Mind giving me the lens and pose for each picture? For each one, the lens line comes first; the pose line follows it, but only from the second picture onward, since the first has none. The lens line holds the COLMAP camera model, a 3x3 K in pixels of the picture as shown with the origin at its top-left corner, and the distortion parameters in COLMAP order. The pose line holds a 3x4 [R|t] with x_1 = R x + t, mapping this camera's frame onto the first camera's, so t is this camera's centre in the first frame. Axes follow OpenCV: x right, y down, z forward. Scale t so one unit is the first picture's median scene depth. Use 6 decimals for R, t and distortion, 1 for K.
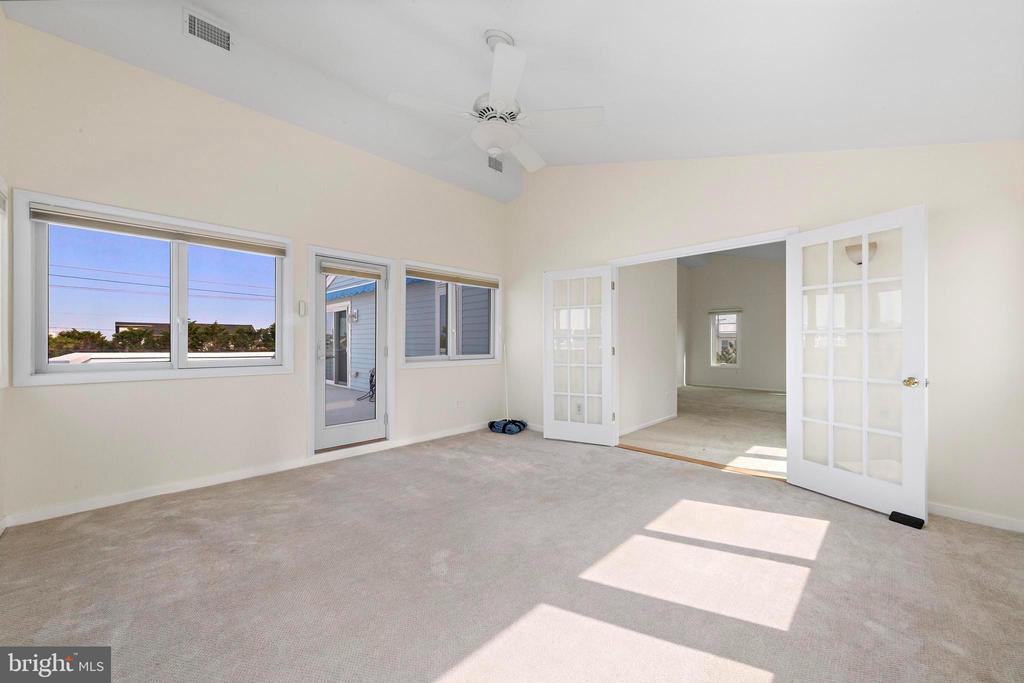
lens RADIAL K [[380.2, 0, 518.0], [0, 380.2, 337.9], [0, 0, 1]] dist [-0.002993, -0.000136]
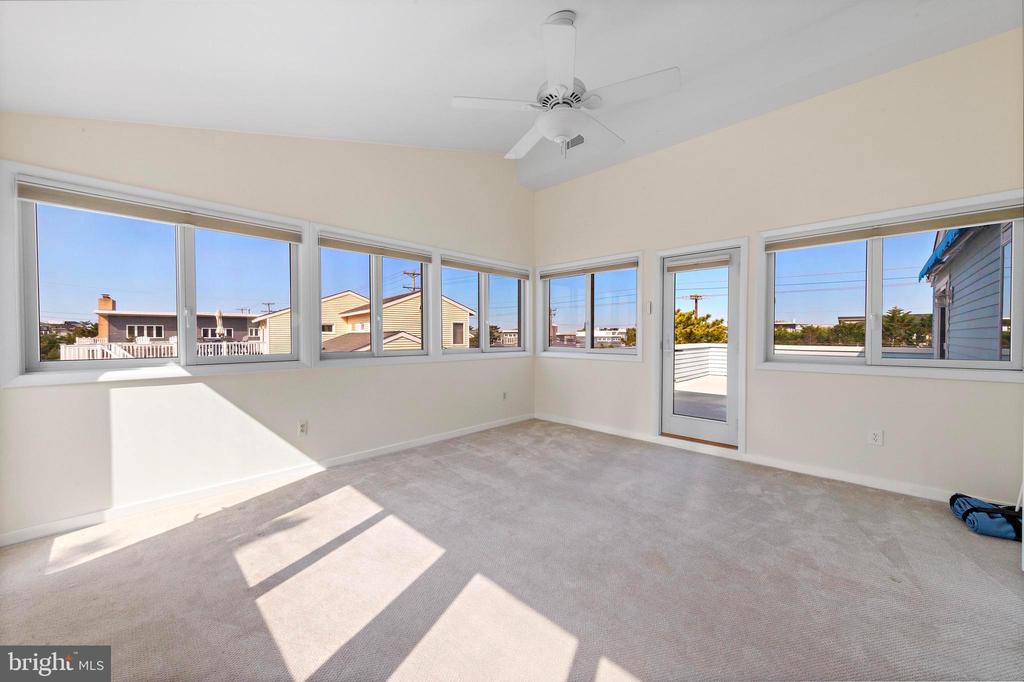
lens RADIAL K [[380.2, 0, 519.3], [0, 380.2, 341.0], [0, 0, 1]] dist [-0.002993, -0.000136]
pose [[0.001249, 0.012004, -0.999927, 0.561172], [0.013987, 0.999830, 0.012020, 0.004782], [0.999901, -0.014001, 0.001081, 0.553128]]
